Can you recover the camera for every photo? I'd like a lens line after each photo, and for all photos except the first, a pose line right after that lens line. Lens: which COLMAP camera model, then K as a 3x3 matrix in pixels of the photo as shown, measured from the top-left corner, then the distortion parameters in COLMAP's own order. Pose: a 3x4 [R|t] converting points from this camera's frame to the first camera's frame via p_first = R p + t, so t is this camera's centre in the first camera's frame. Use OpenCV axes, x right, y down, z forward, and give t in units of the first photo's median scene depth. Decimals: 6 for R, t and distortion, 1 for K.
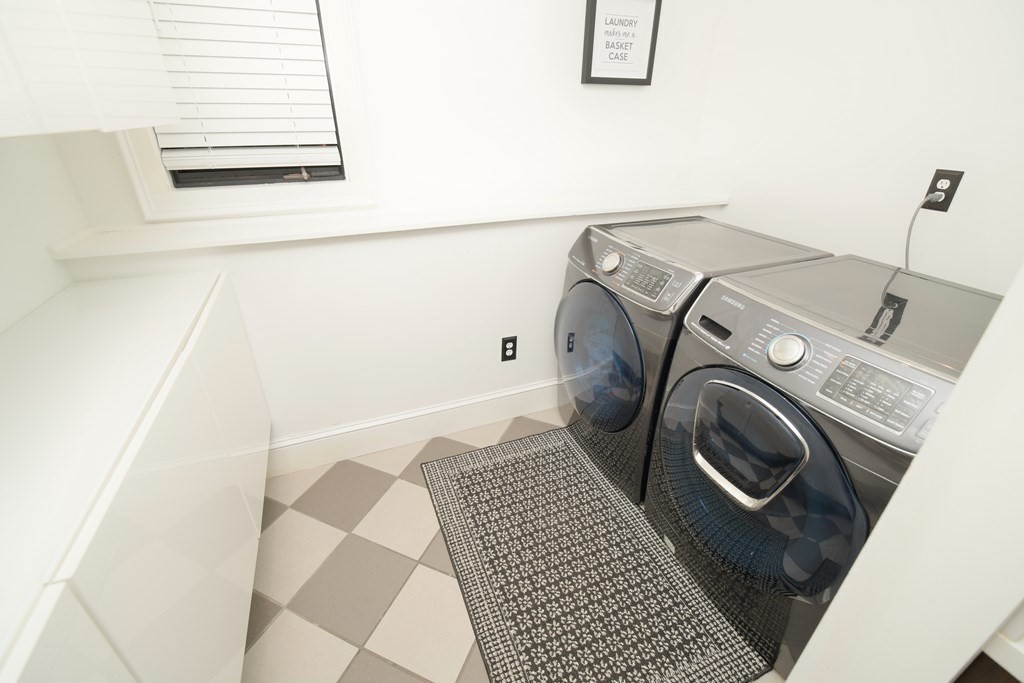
lens RADIAL K [[446.9, 0, 512.0], [0, 446.9, 341.5], [0, 0, 1]] dist [0.000334, 0.000207]
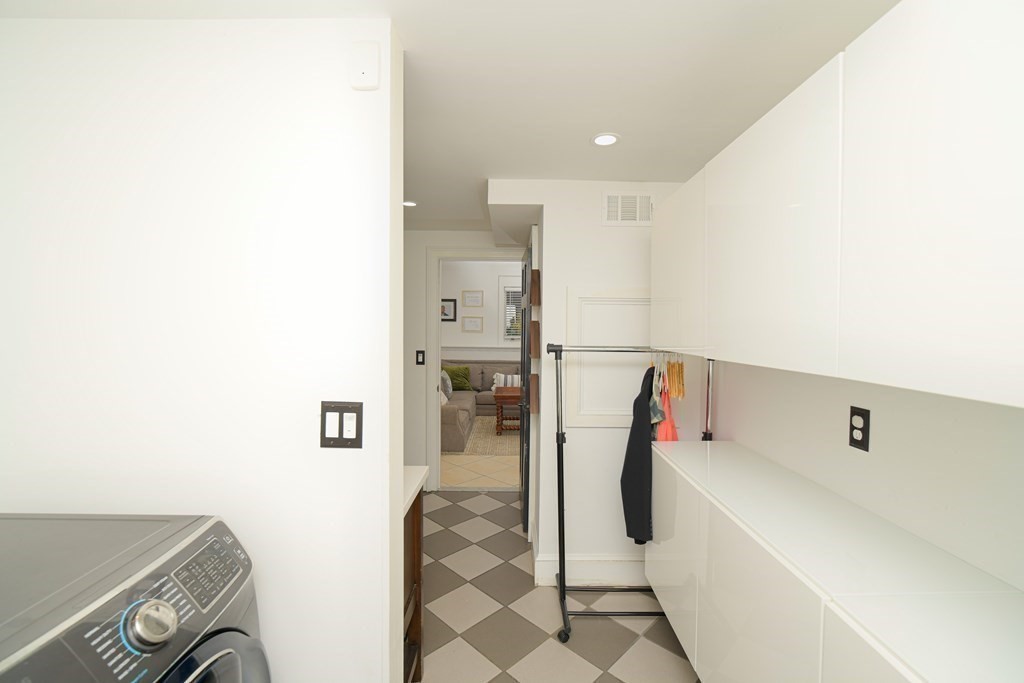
lens RADIAL K [[446.9, 0, 512.0], [0, 446.9, 341.5], [0, 0, 1]] dist [0.000334, 0.000207]
pose [[-0.925924, -0.028799, 0.376612, -0.261570], [0.161909, 0.870575, 0.464634, -0.717563], [-0.341249, 0.491193, -0.801423, 1.257259]]
